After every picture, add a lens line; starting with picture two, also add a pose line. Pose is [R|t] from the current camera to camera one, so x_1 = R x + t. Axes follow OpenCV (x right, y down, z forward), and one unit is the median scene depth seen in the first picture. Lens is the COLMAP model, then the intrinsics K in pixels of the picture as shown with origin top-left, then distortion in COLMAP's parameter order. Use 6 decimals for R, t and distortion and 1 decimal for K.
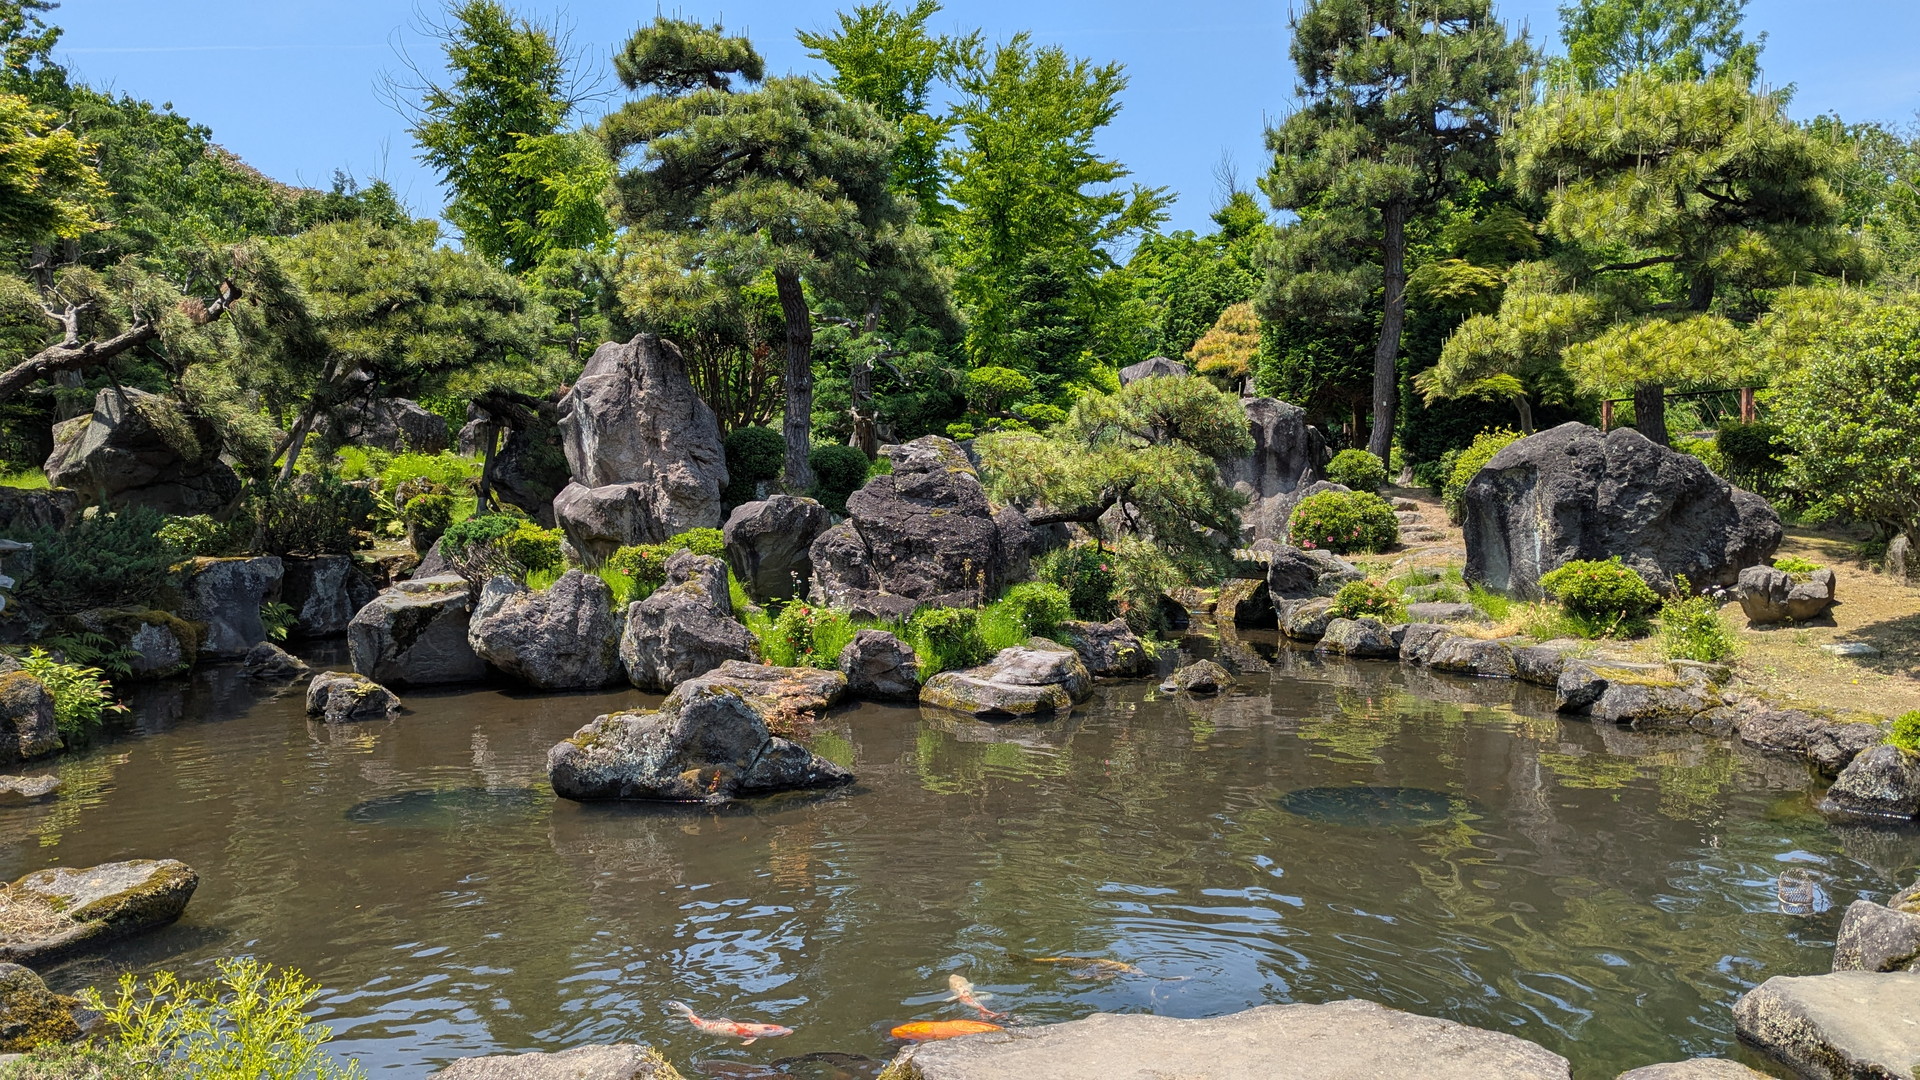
lens RADIAL K [[1382.7, 0, 930.0], [0, 1382.7, 543.8], [0, 0, 1]] dist [0.080215, -0.105887]
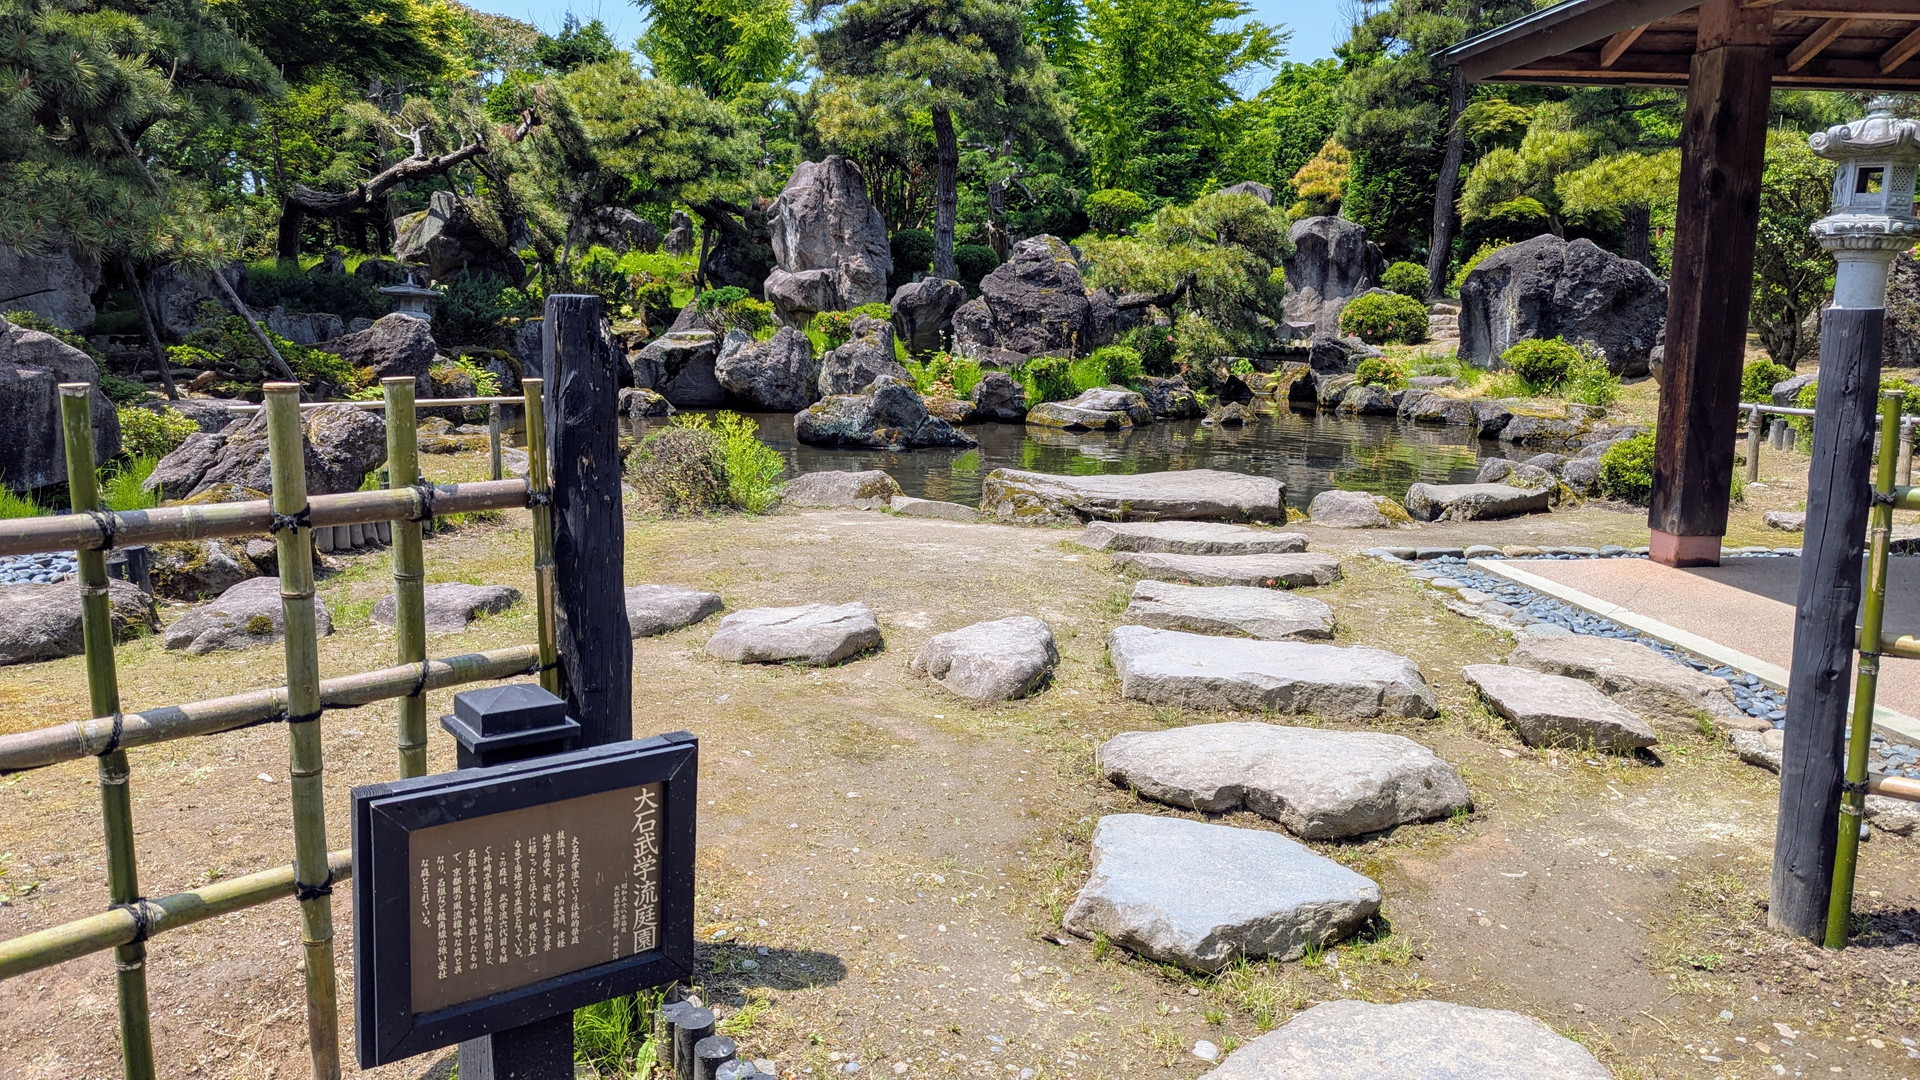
lens RADIAL K [[1382.7, 0, 930.0], [0, 1382.7, 543.8], [0, 0, 1]] dist [0.080215, -0.105887]
pose [[0.994738, 0.039996, -0.094321, 0.026022], [-0.028599, 0.992455, 0.119232, 0.055228], [0.098378, -0.115907, 0.988376, -0.342887]]
